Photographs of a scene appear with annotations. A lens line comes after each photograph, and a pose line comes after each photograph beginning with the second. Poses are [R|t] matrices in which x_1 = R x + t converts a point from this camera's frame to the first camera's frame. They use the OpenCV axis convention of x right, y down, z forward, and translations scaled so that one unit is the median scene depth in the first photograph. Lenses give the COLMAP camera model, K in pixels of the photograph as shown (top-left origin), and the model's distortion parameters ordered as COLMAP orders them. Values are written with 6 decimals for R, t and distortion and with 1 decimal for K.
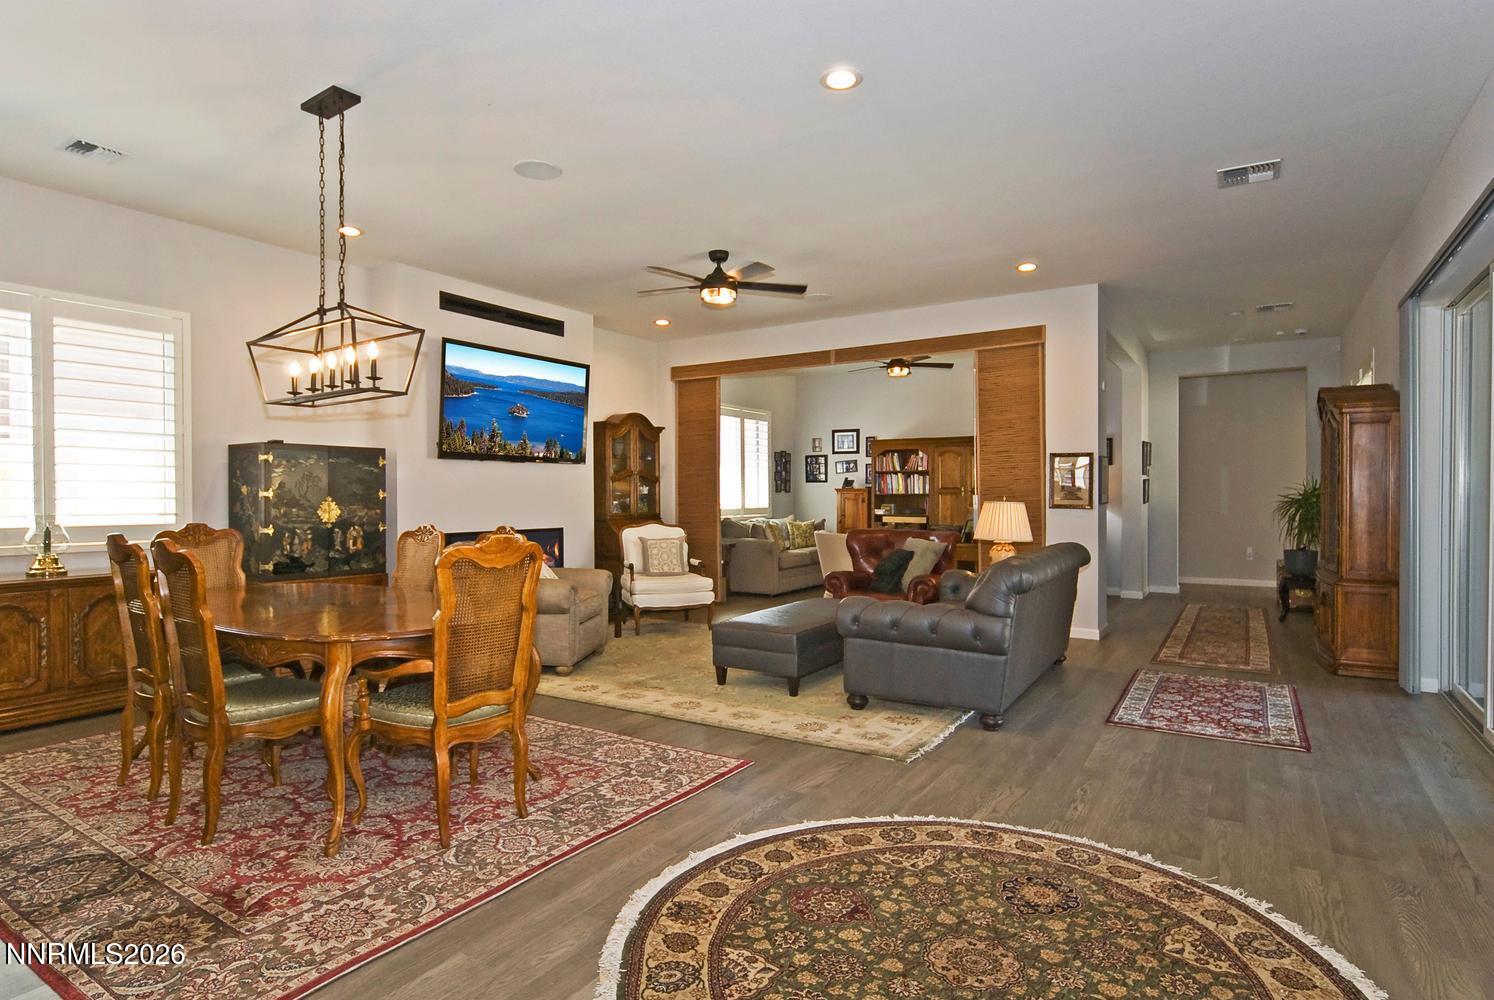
lens RADIAL K [[796.5, 0, 741.7], [0, 796.5, 500.9], [0, 0, 1]] dist [-0.019349, 0.000921]
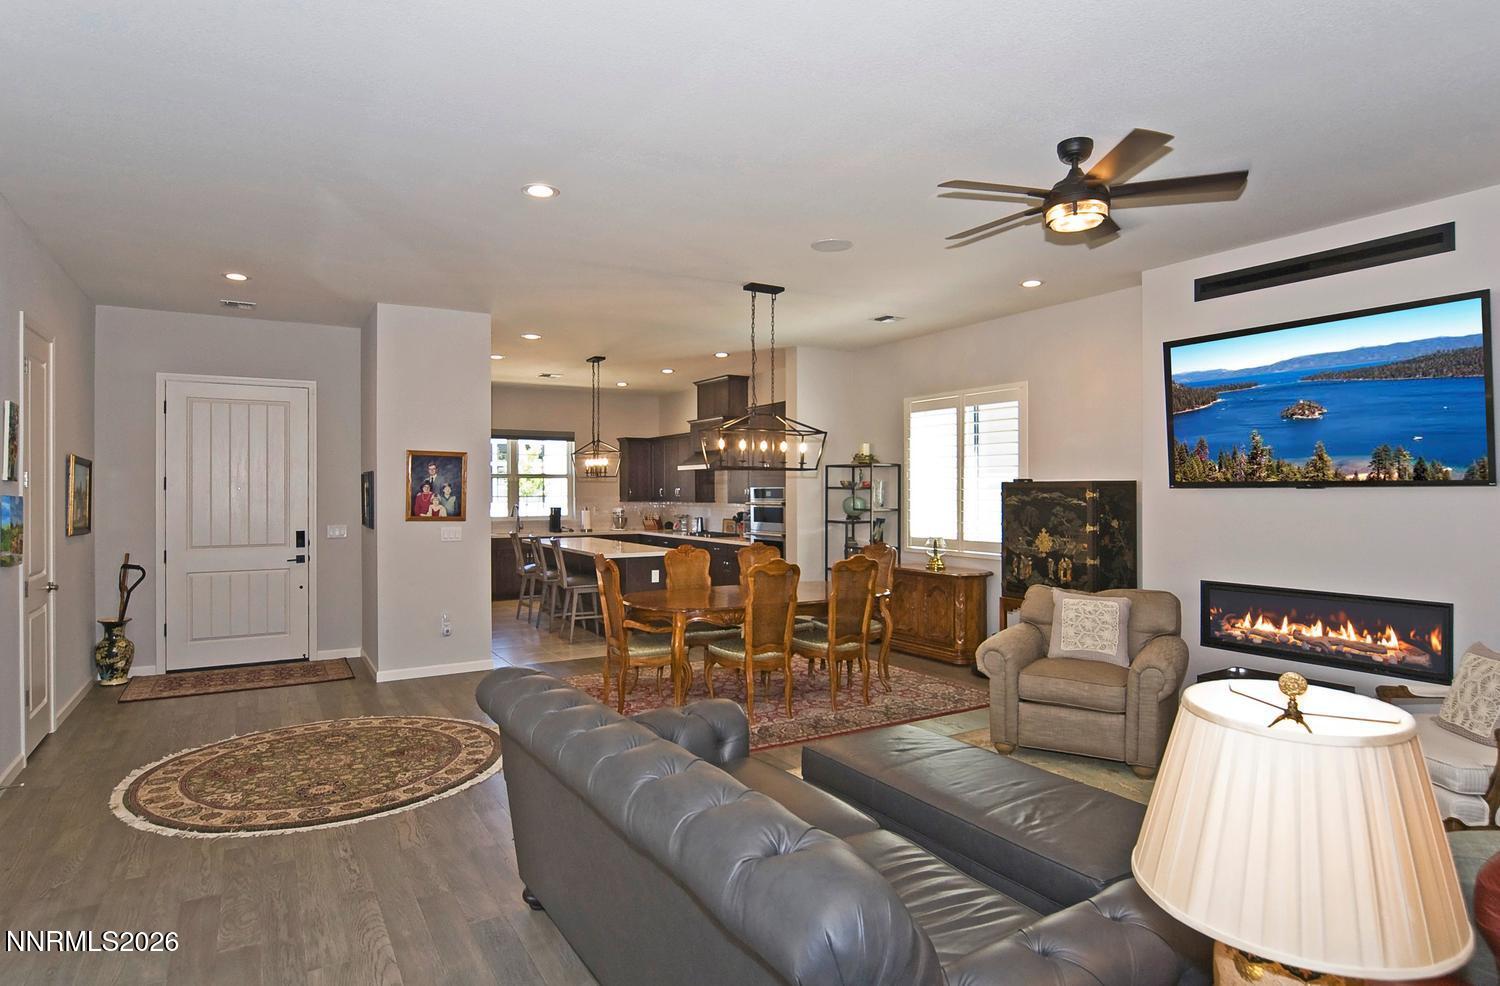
lens RADIAL K [[810.0, 0, 750.0], [0, 810.0, 493.0], [0, 0, 1]] dist [-0.016788, 0.000063]
pose [[-0.436417, 0.005502, -0.899728, 0.451546], [-0.000781, 0.999979, 0.006494, -0.041782], [0.899744, 0.003537, -0.436403, 0.764713]]
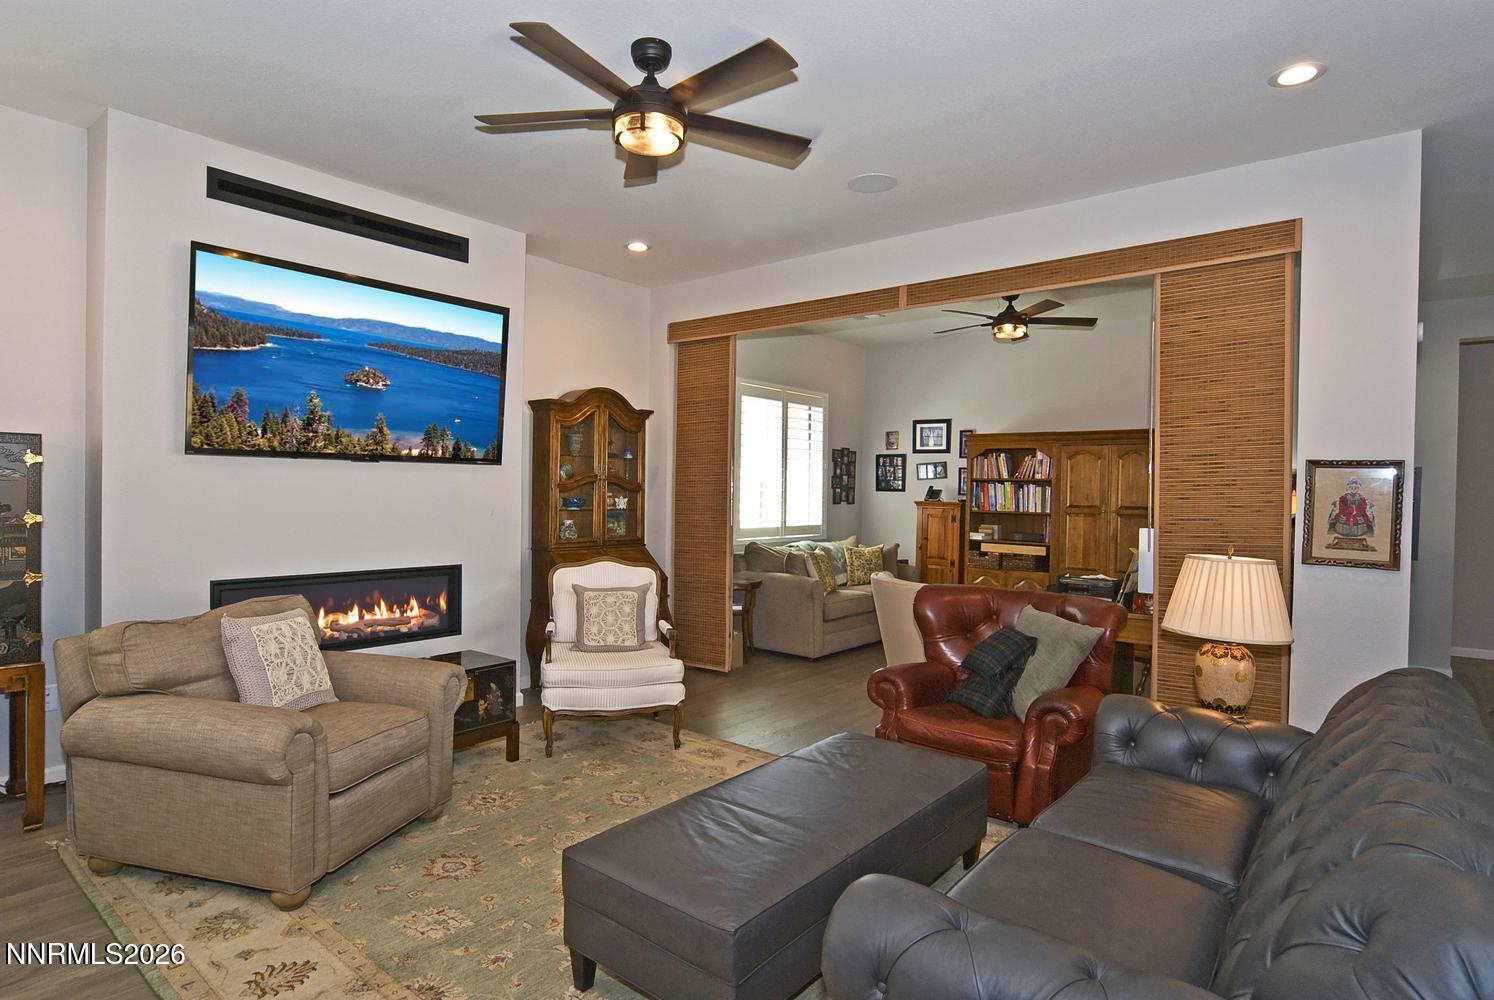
lens RADIAL K [[796.5, 0, 741.7], [0, 796.5, 500.9], [0, 0, 1]] dist [-0.019349, 0.000921]
pose [[0.992672, 0.021152, -0.118978, 0.067832], [-0.020434, 0.999765, 0.007257, -0.025285], [0.119104, -0.004773, 0.992870, 0.377928]]
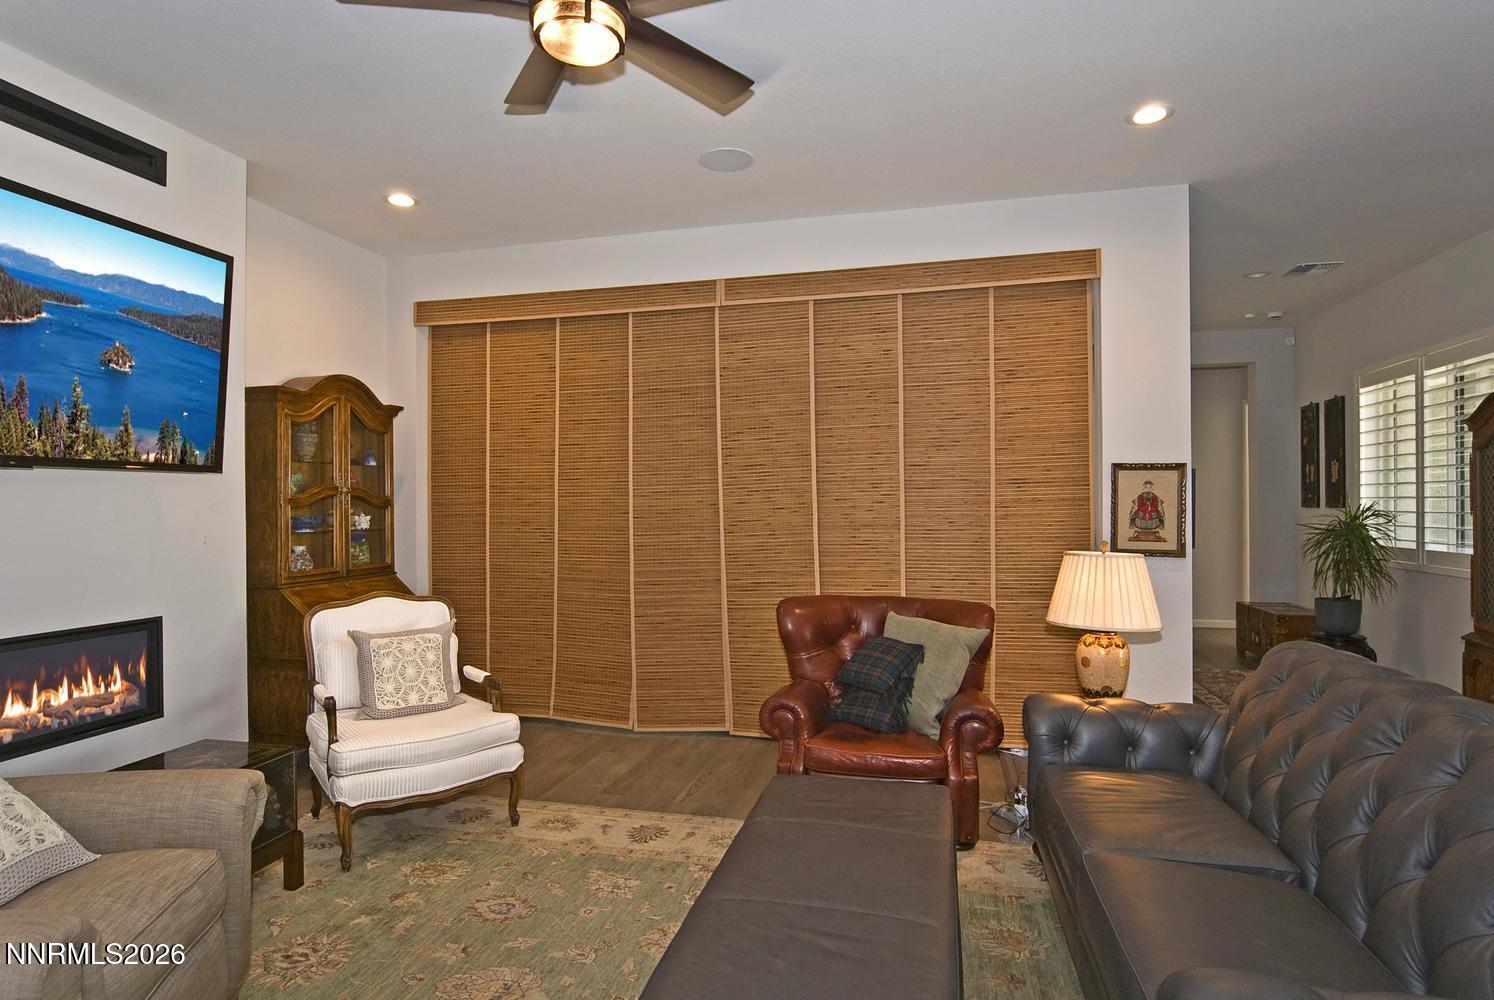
lens RADIAL K [[796.5, 0, 741.7], [0, 796.5, 500.9], [0, 0, 1]] dist [-0.019349, 0.000921]
pose [[0.947926, -0.000703, 0.318491, -0.055867], [0.004638, 0.999922, -0.011596, -0.022932], [-0.318458, 0.012469, 0.947855, 0.457818]]
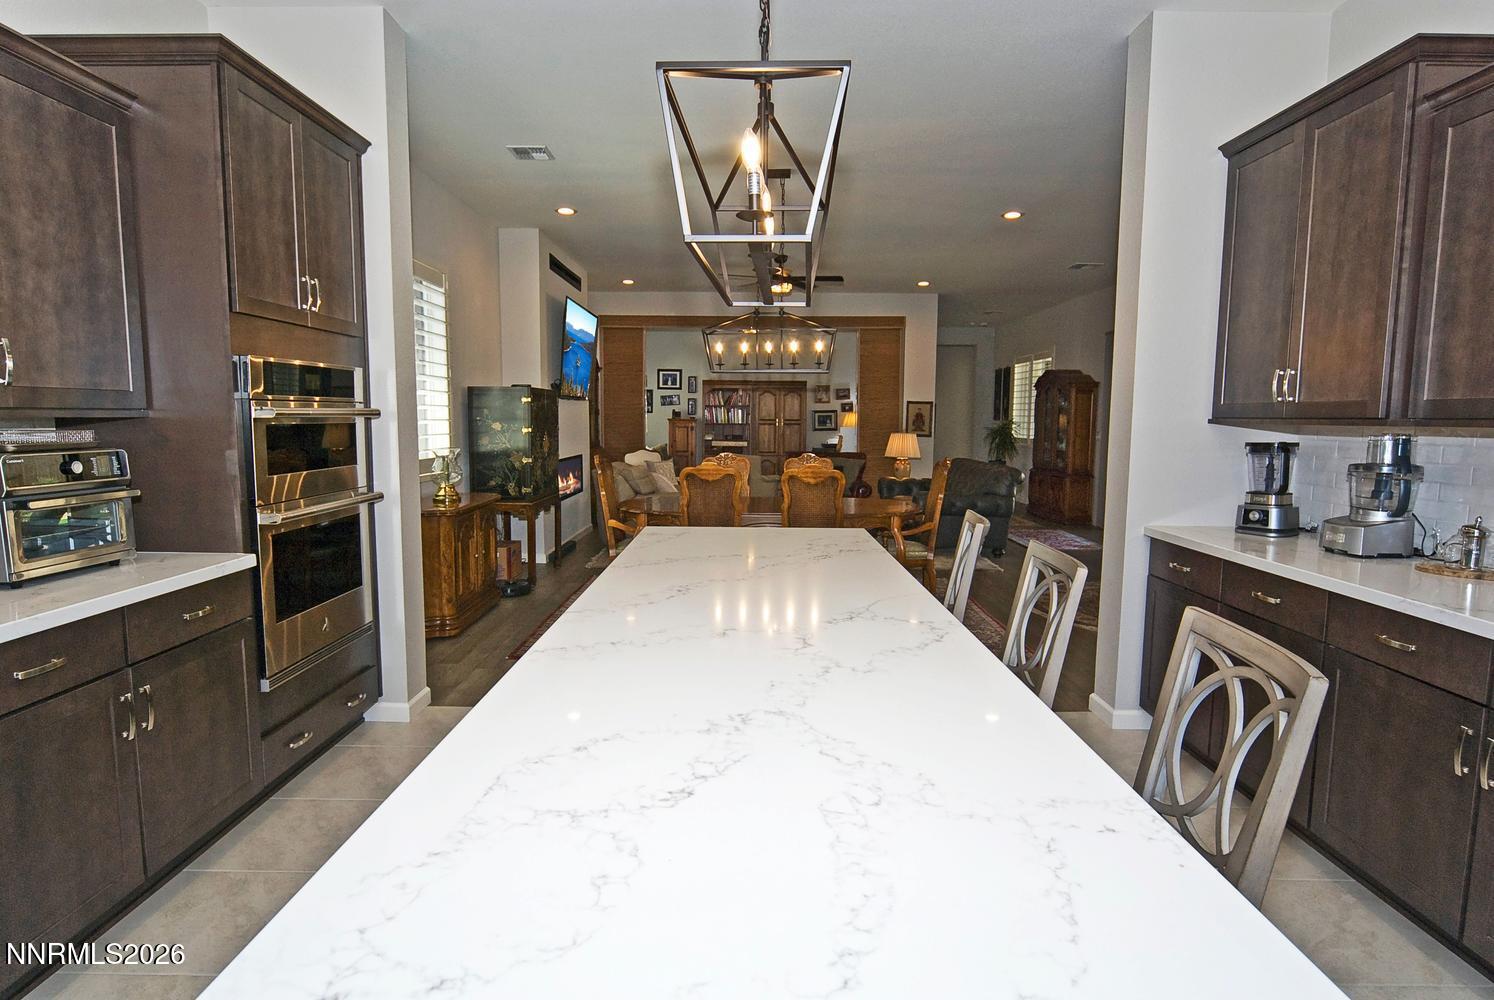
lens RADIAL K [[796.5, 0, 741.7], [0, 796.5, 500.9], [0, 0, 1]] dist [-0.019349, 0.000921]
pose [[0.848158, -0.050278, 0.527352, -0.621560], [-0.003359, 0.994955, 0.100262, -0.018499], [-0.529732, -0.086810, 0.843711, -0.135208]]
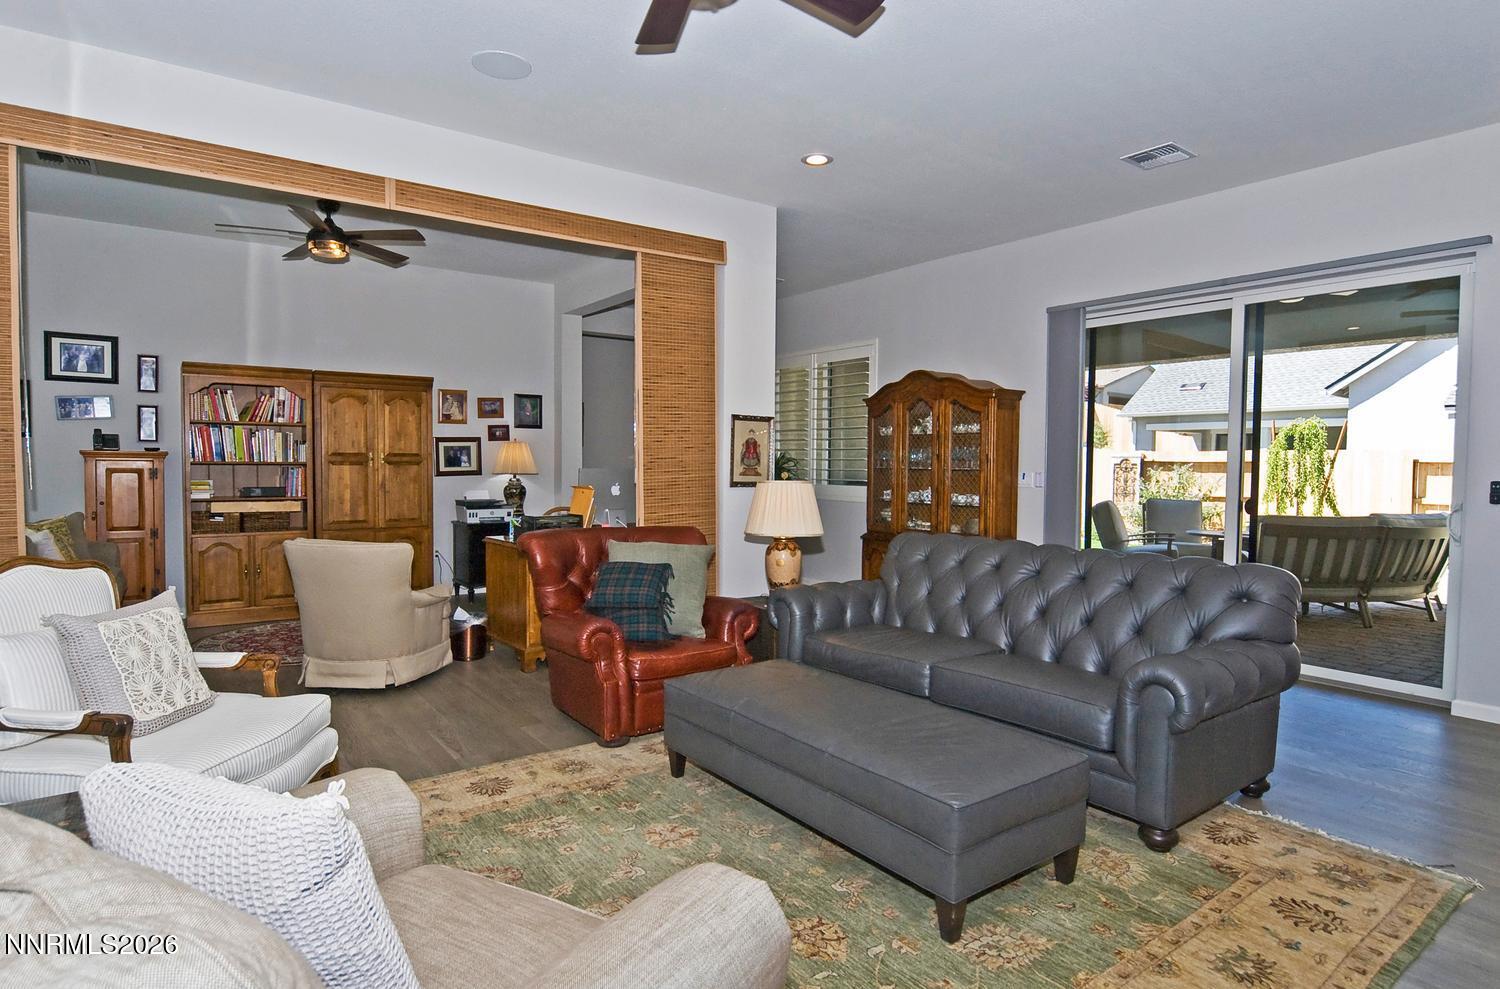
lens RADIAL K [[810.0, 0, 750.0], [0, 810.0, 494.5], [0, 0, 1]] dist [-0.016788, 0.000063]
pose [[0.359588, -0.032083, 0.932559, -0.287210], [-0.002963, 0.999364, 0.035524, -0.009746], [-0.933106, -0.015537, 0.359265, 0.614267]]
